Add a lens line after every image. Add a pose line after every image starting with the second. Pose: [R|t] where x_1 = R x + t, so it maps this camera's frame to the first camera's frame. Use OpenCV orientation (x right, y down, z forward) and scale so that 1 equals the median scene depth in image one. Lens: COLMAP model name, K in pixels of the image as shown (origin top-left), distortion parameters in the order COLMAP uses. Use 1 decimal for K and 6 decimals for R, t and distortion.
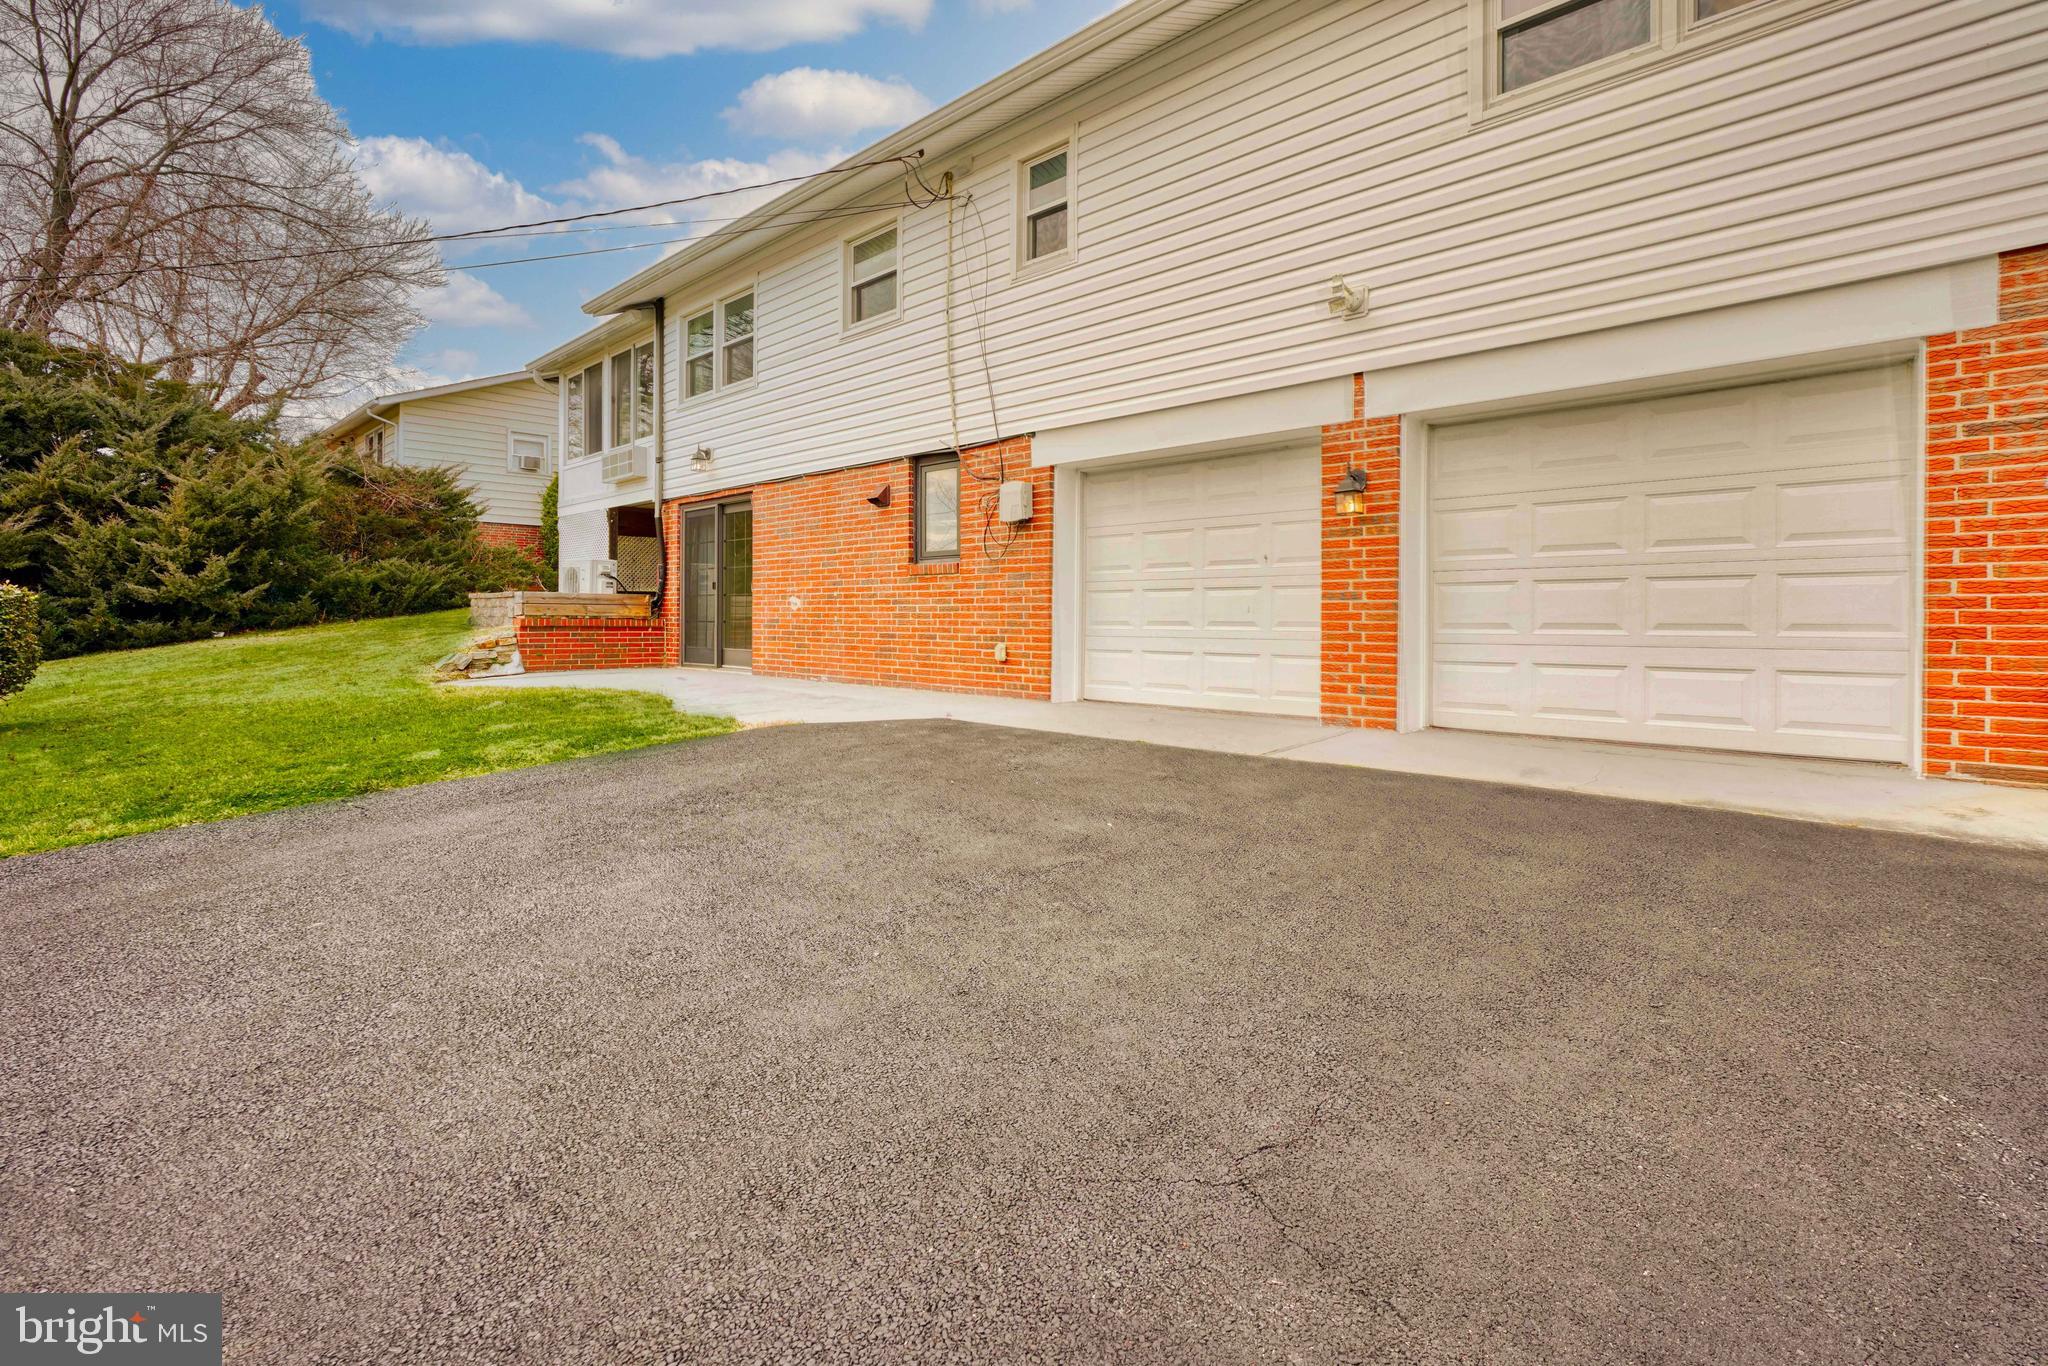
lens RADIAL K [[1017.3, 0, 1026.9], [0, 1017.3, 620.1], [0, 0, 1]] dist [0.000109, 0.000634]
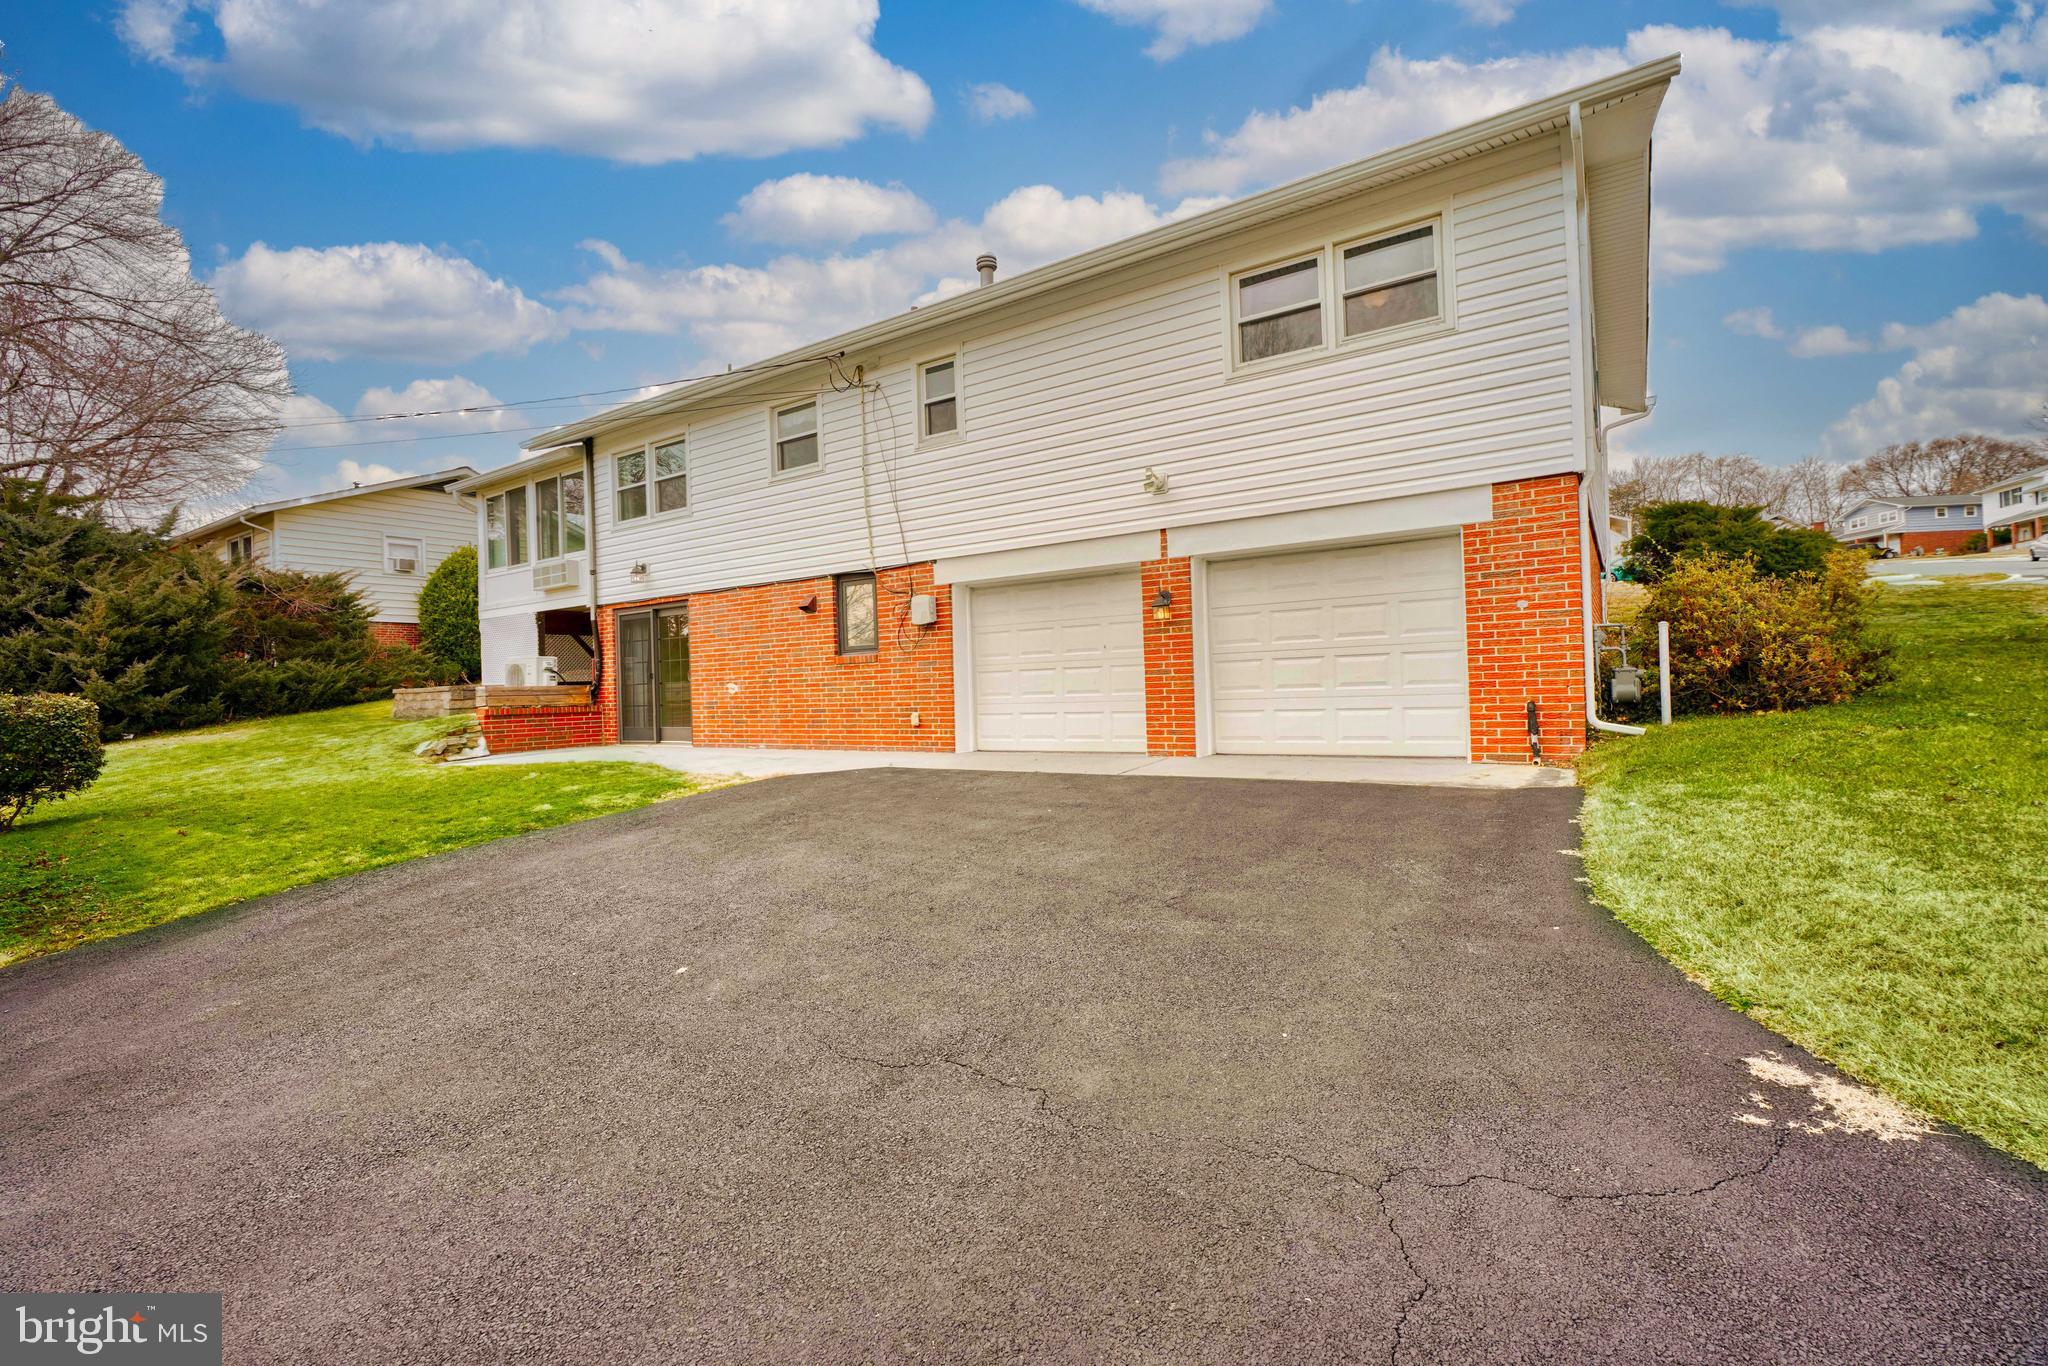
lens RADIAL K [[939.9, 0, 1024.0], [0, 939.9, 683.0], [0, 0, 1]] dist [0.001268, 0.000078]
pose [[0.980837, -0.034070, 0.191830, -0.111980], [0.035754, 0.999346, -0.005319, -0.004757], [-0.191524, 0.012075, 0.981414, -0.246316]]
